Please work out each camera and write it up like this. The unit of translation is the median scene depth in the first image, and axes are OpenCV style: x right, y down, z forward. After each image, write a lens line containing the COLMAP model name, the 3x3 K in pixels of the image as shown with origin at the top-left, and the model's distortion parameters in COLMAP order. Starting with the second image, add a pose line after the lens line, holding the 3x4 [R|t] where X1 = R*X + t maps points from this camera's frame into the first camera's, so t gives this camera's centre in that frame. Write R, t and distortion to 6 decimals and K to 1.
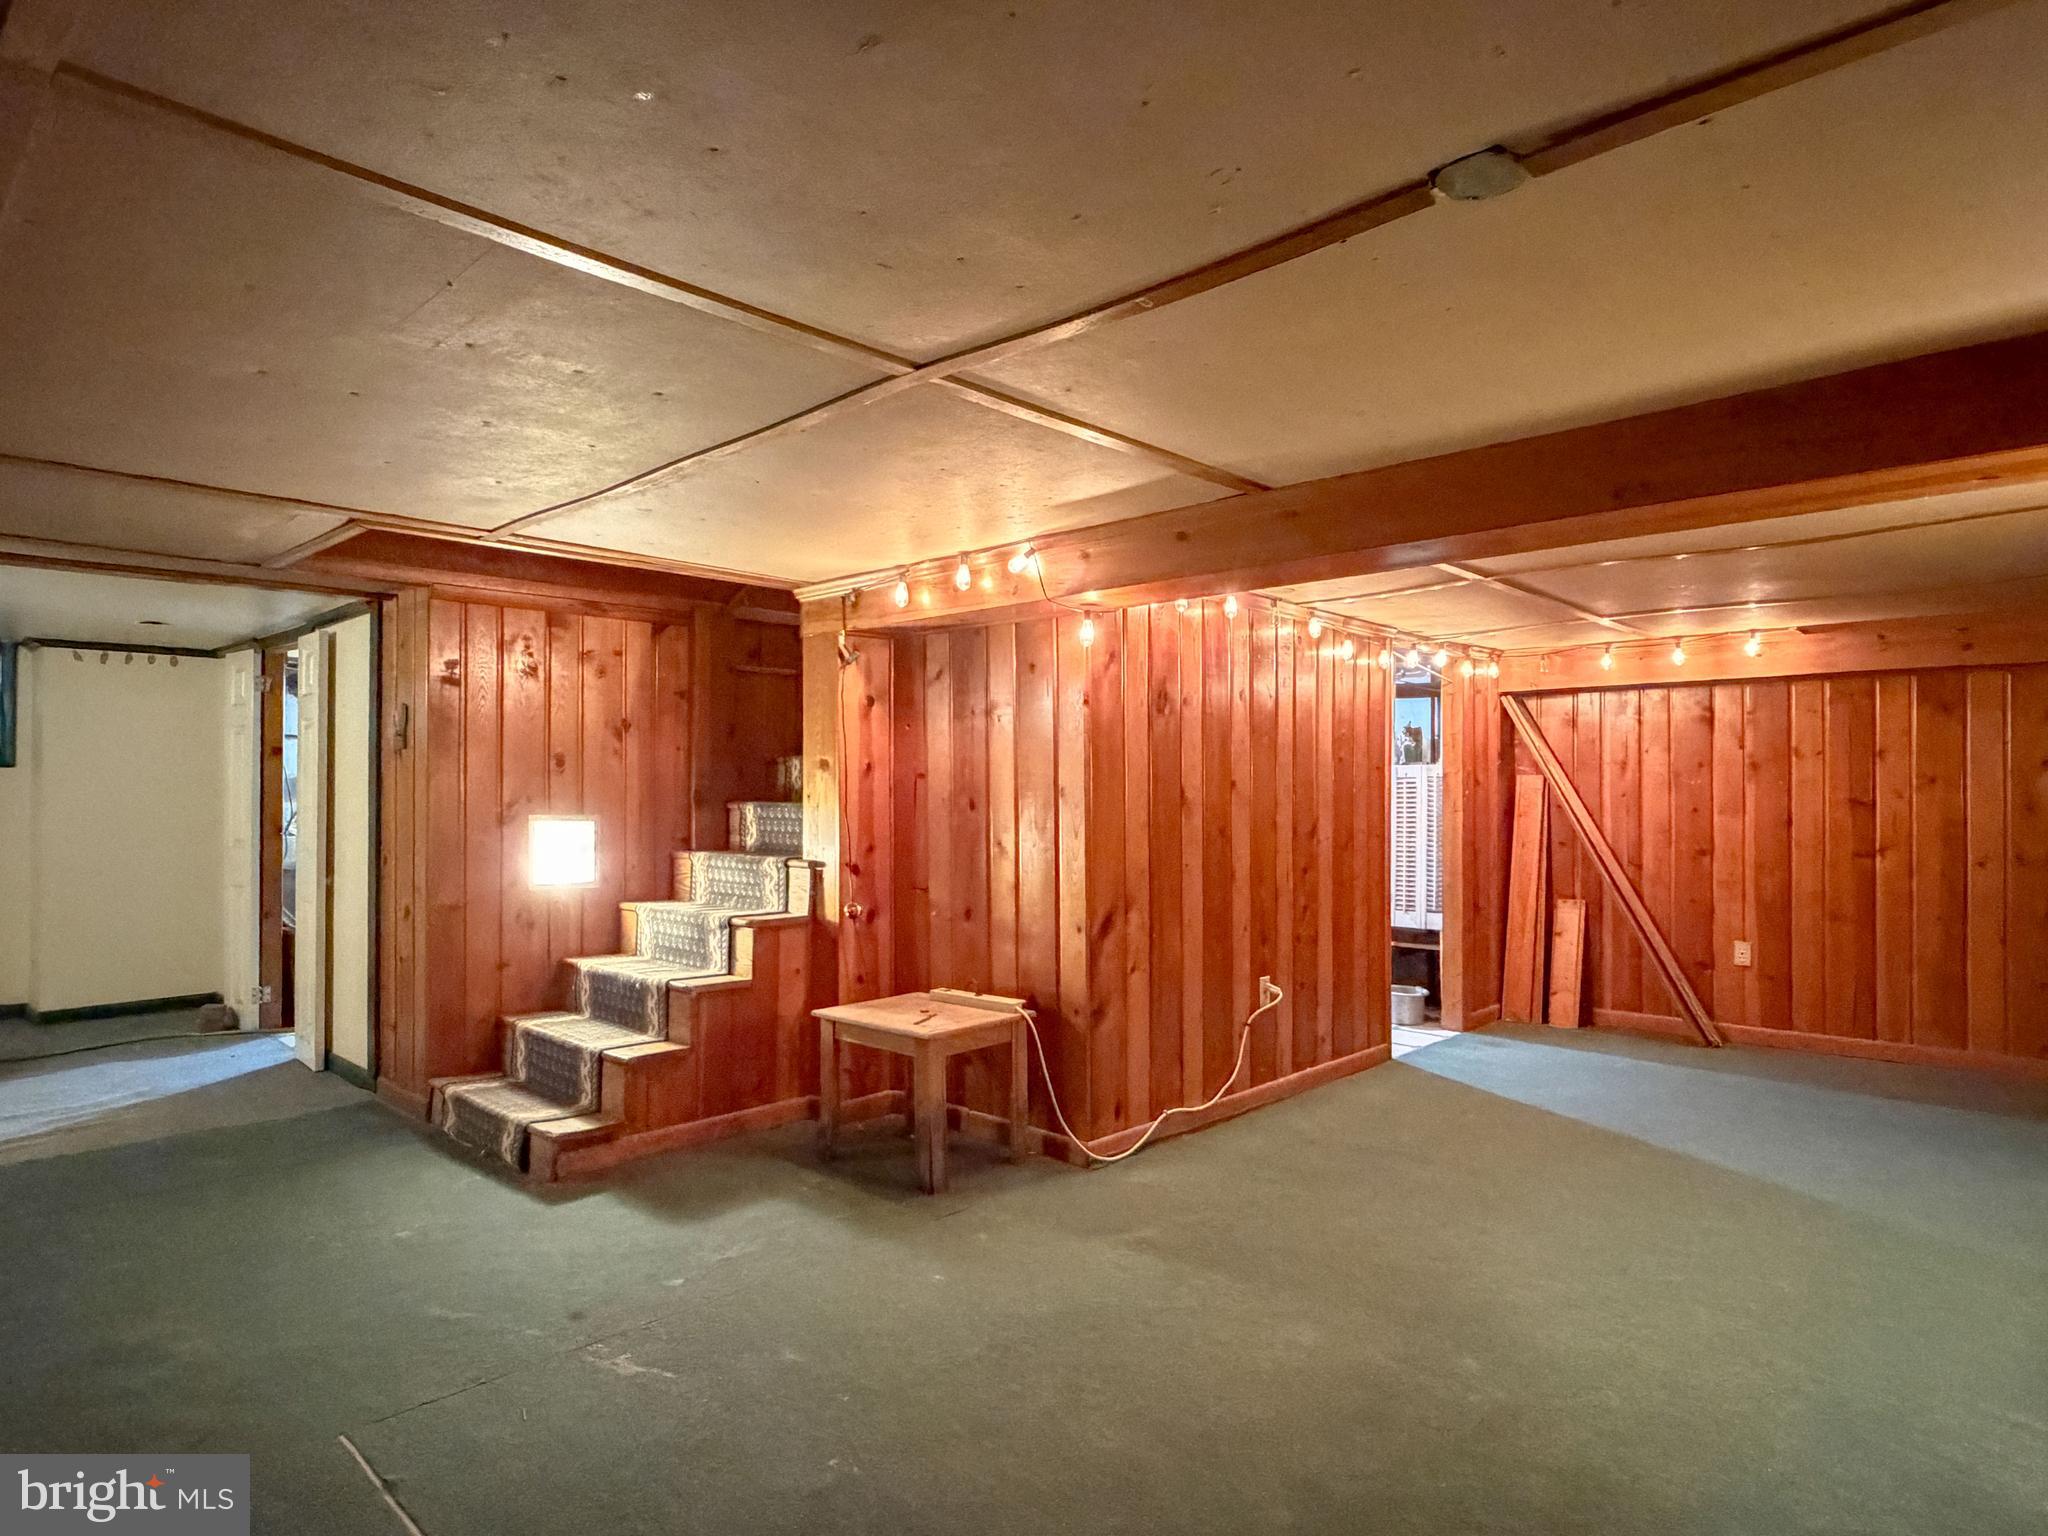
lens RADIAL K [[1149.2, 0, 1010.1], [0, 1149.2, 776.0], [0, 0, 1]] dist [-0.009691, 0.000821]
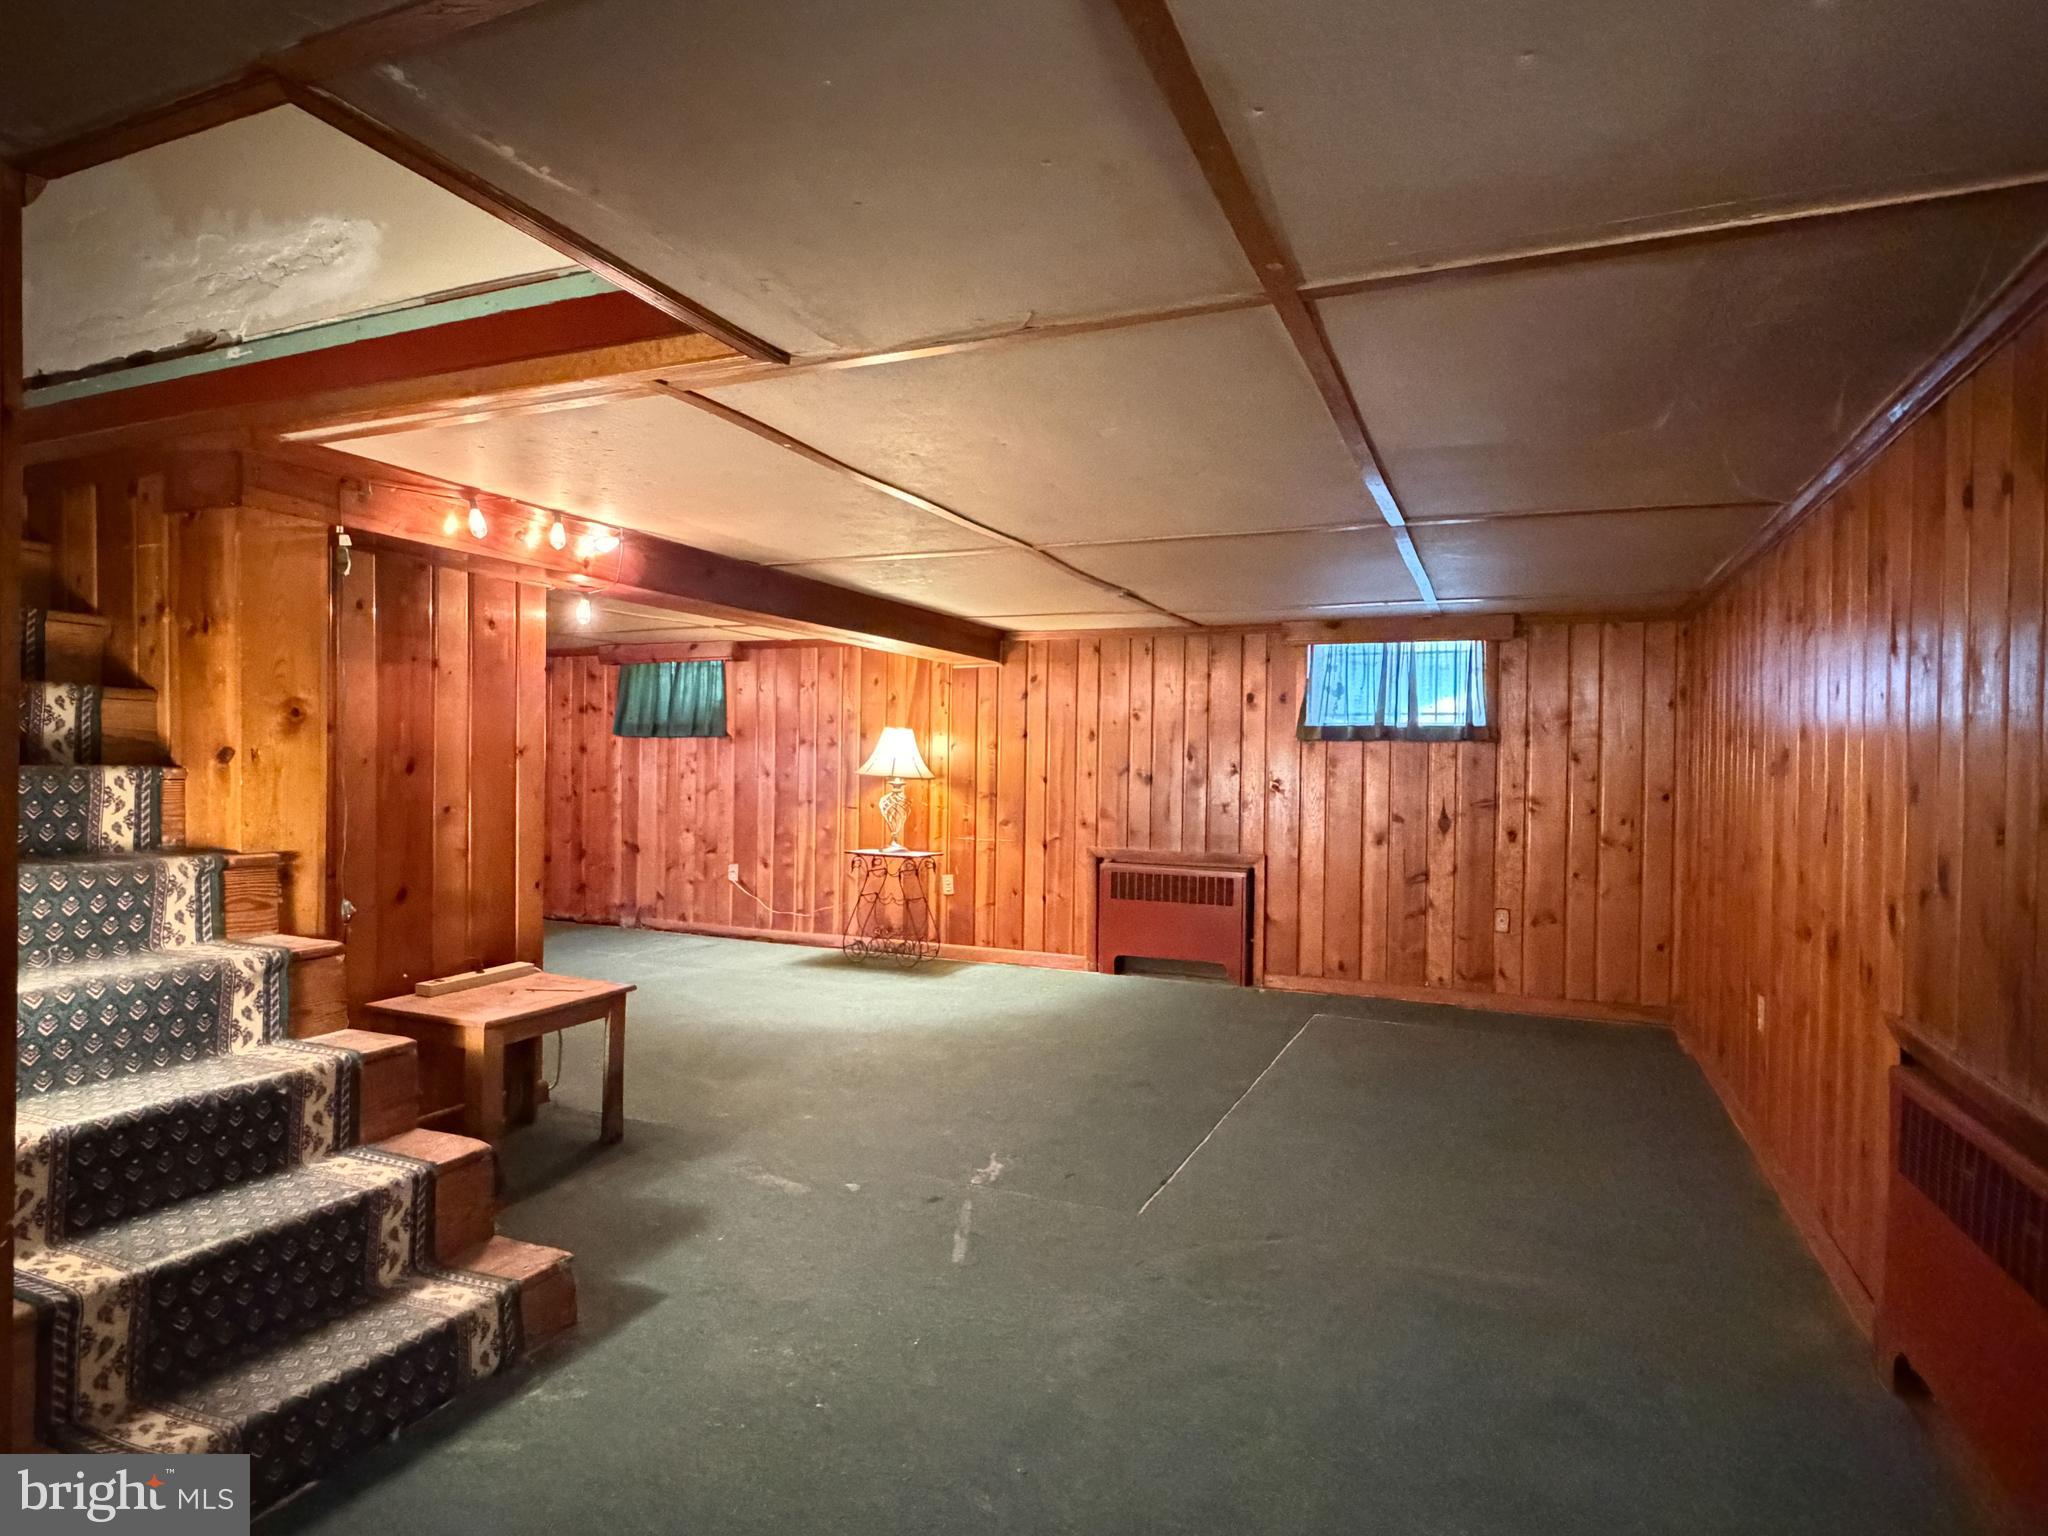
lens RADIAL K [[1149.2, 0, 1013.5], [0, 1149.2, 769.0], [0, 0, 1]] dist [-0.009691, 0.000821]
pose [[-0.328527, -0.011332, 0.944427, -1.013410], [-0.019532, 0.999796, 0.005202, 0.014964], [-0.944293, -0.016738, -0.328681, 0.883421]]
